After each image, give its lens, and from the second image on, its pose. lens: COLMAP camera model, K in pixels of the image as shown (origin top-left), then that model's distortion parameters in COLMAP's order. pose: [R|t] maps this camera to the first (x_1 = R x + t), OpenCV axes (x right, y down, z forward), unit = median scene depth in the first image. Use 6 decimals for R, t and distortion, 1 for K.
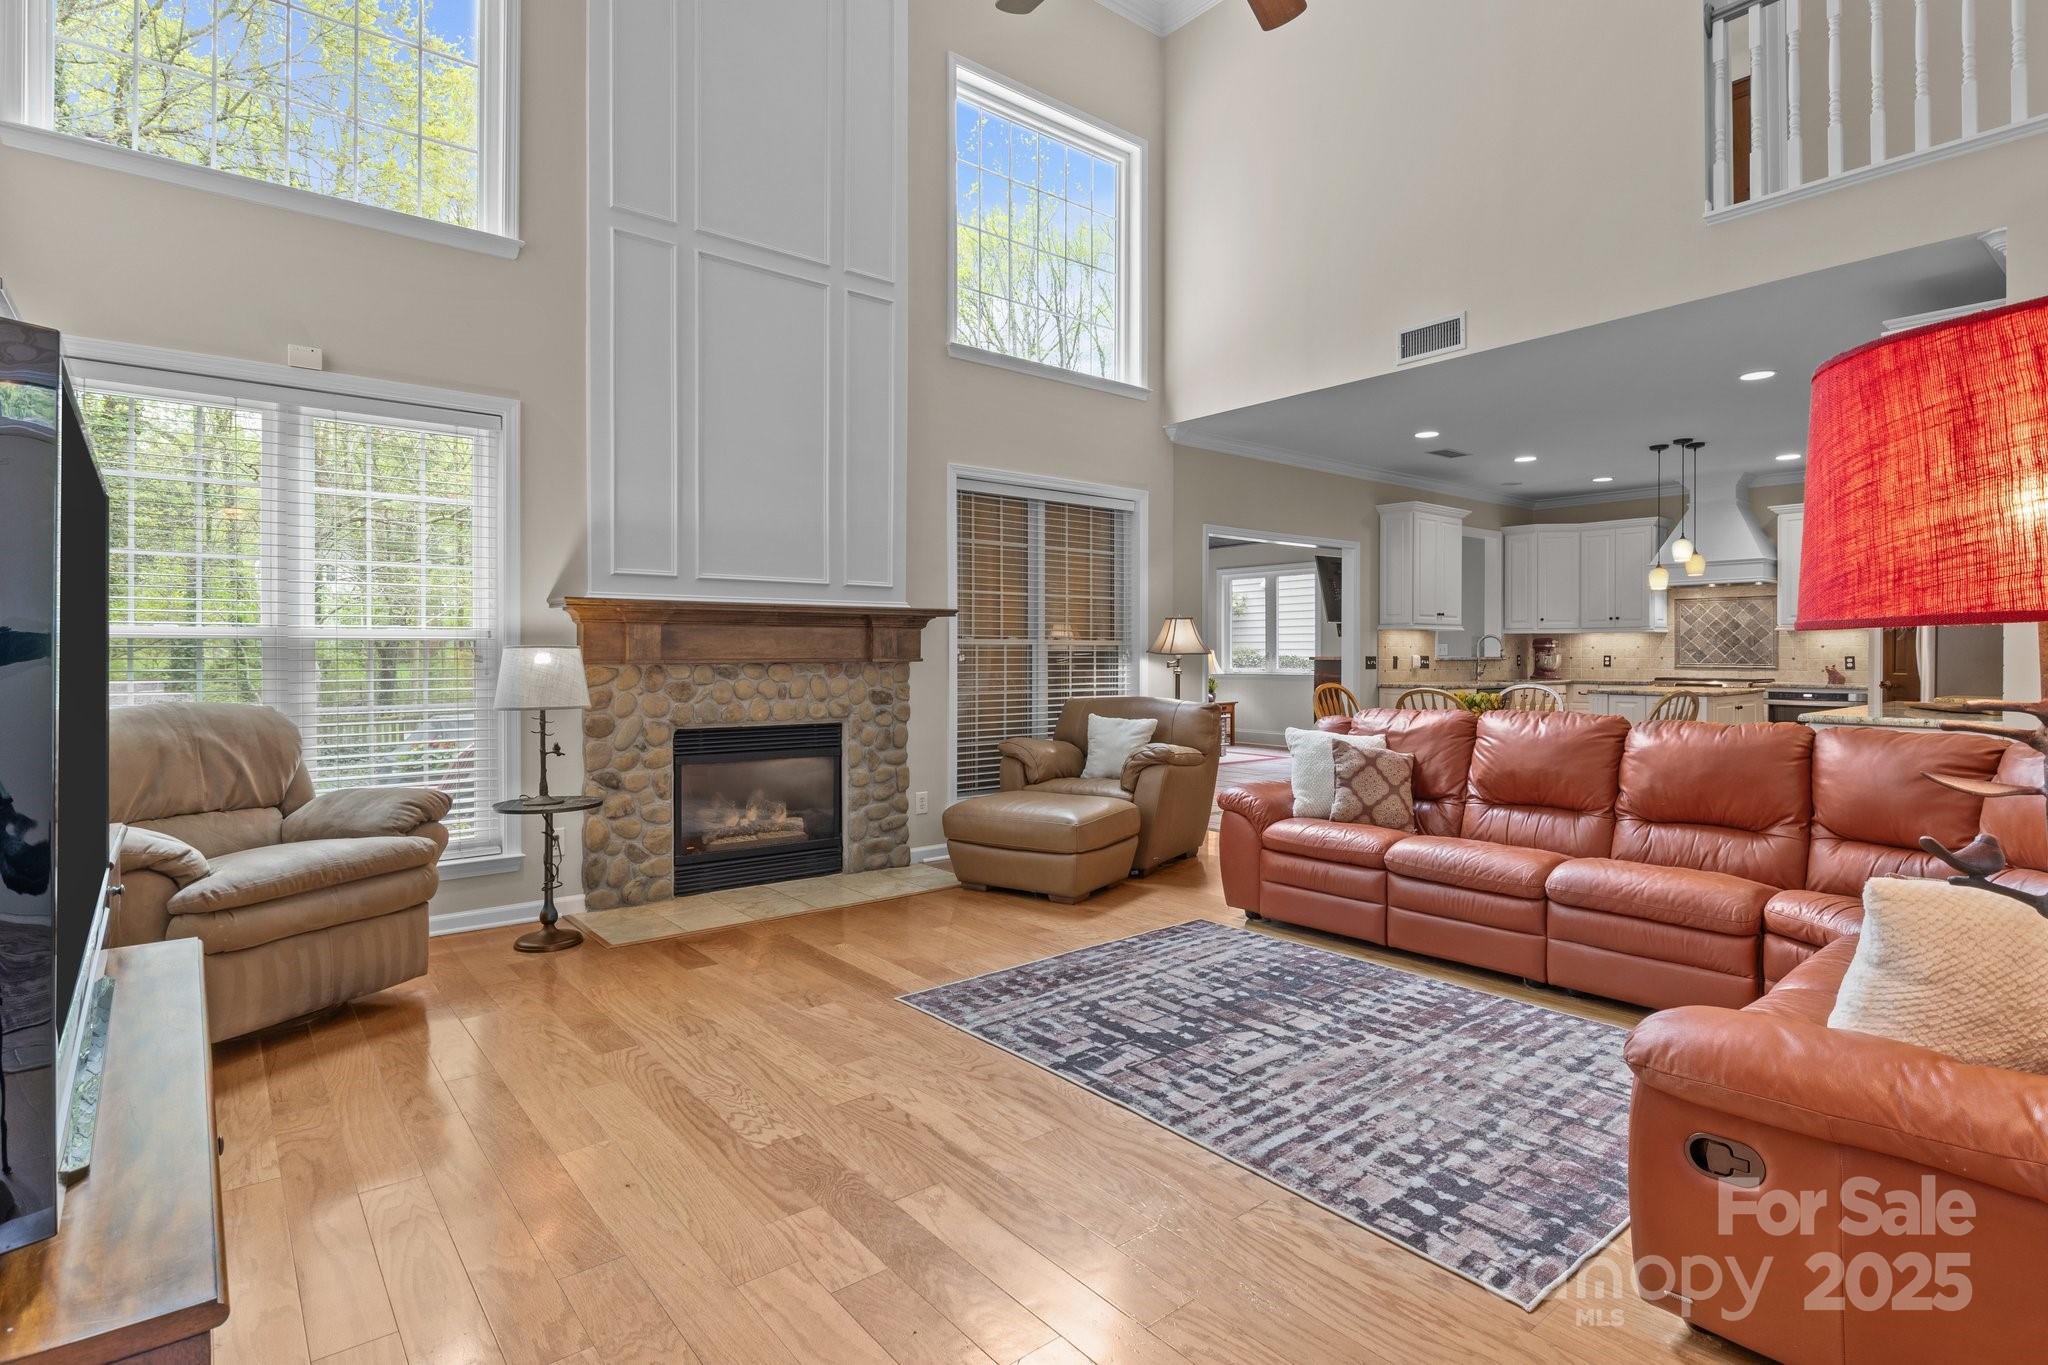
lens RADIAL K [[1019.8, 0, 1021.9], [0, 1019.8, 651.9], [0, 0, 1]] dist [-0.009346, 0.000398]
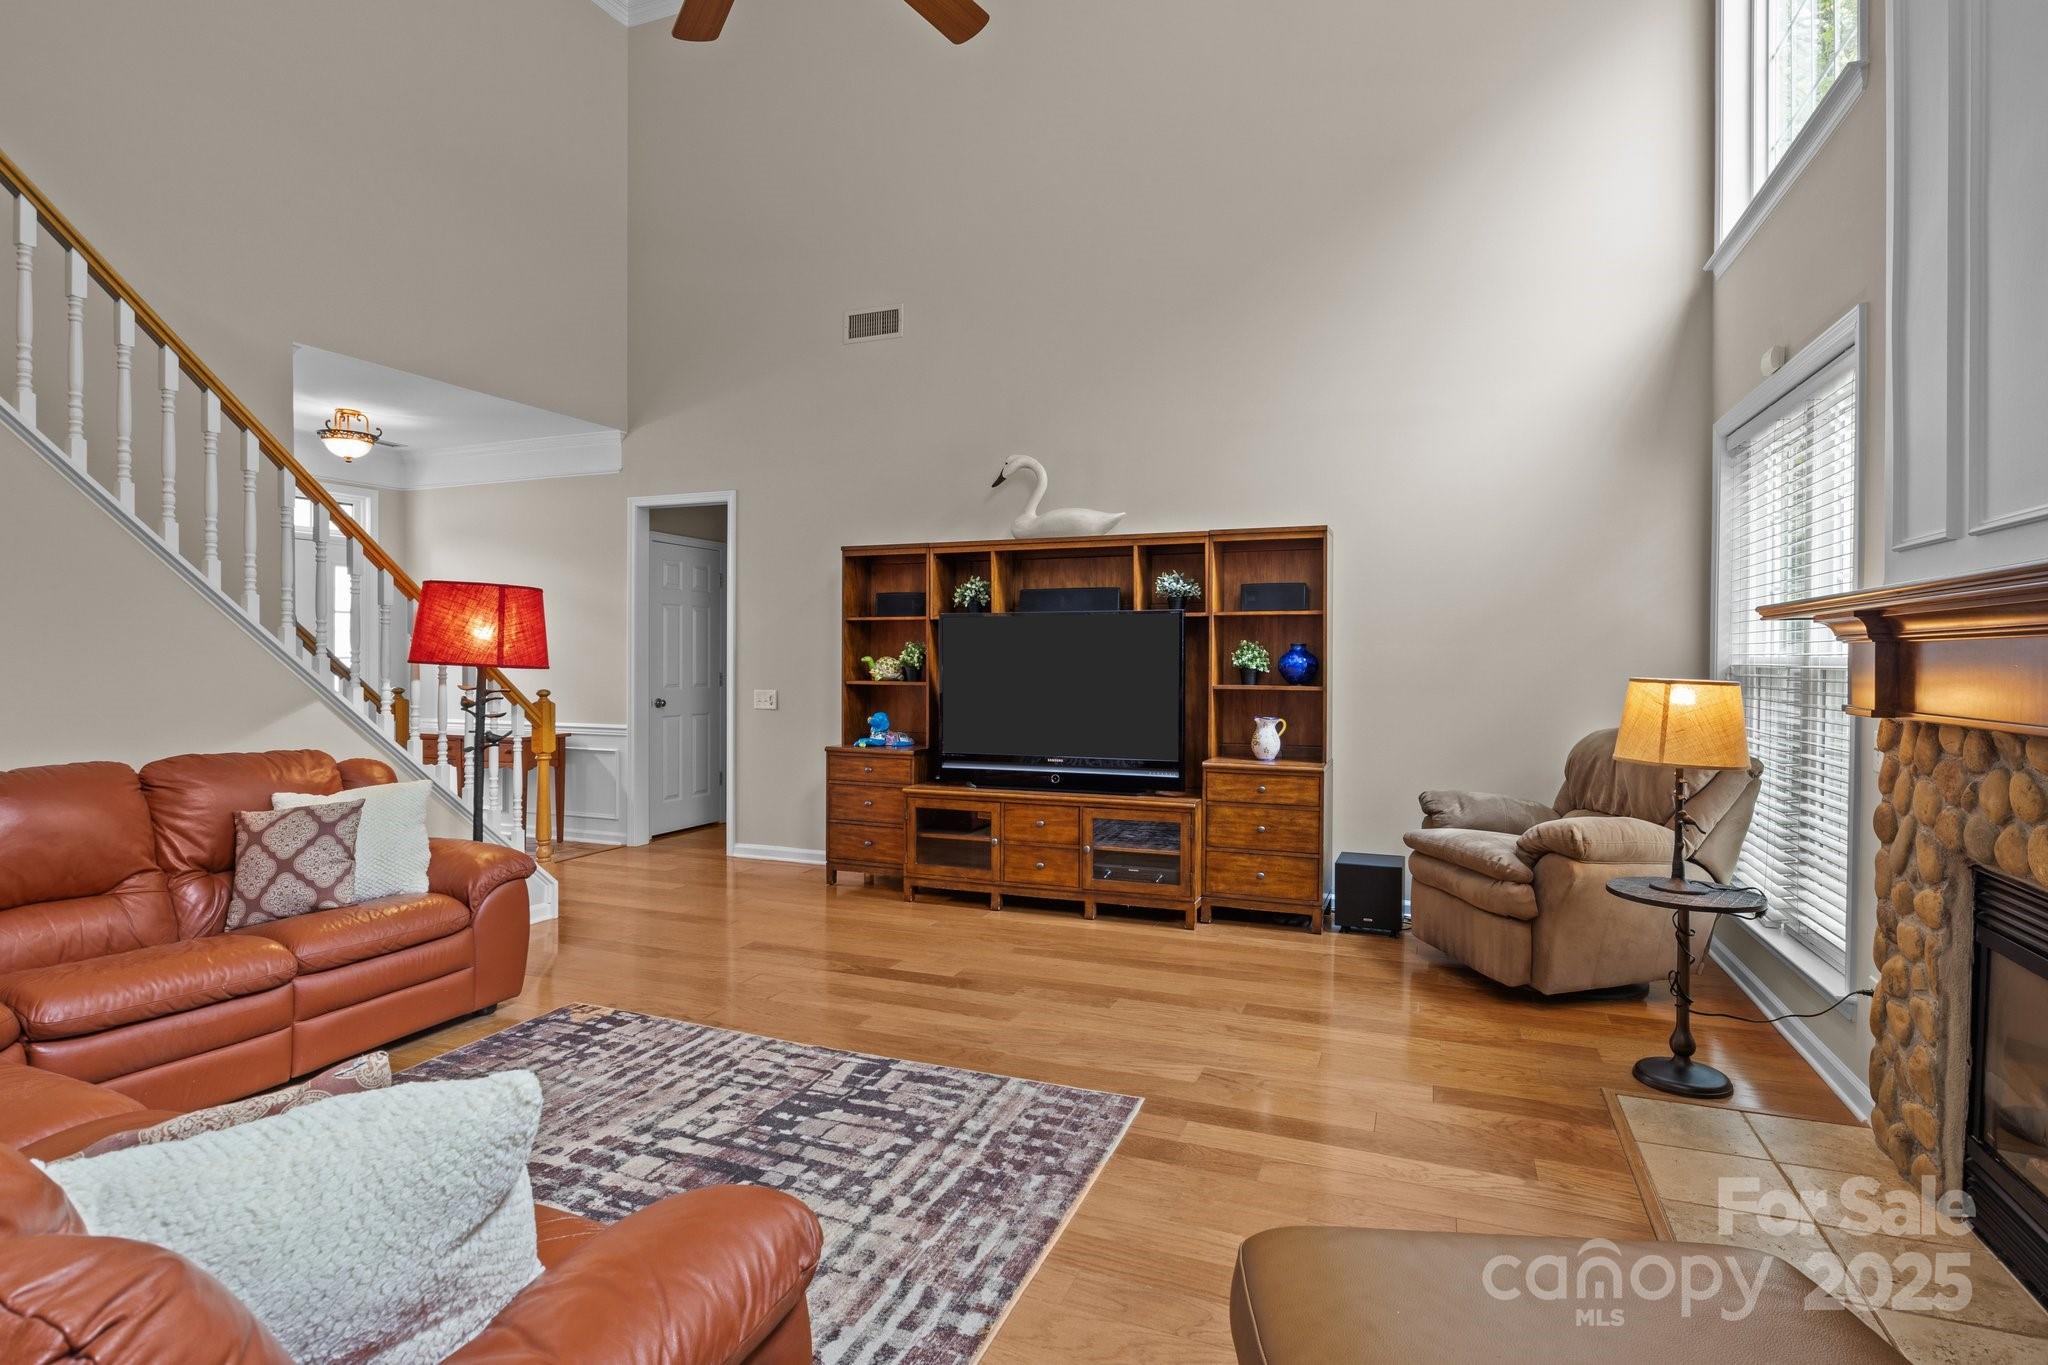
lens RADIAL K [[1019.8, 0, 1023.6], [0, 1019.8, 667.3], [0, 0, 1]] dist [-0.009346, 0.000398]
pose [[-0.873127, 0.001078, -0.487491, 0.419186], [-0.003506, 0.999958, 0.008490, -0.024681], [0.487480, 0.009122, -0.873086, 1.902455]]
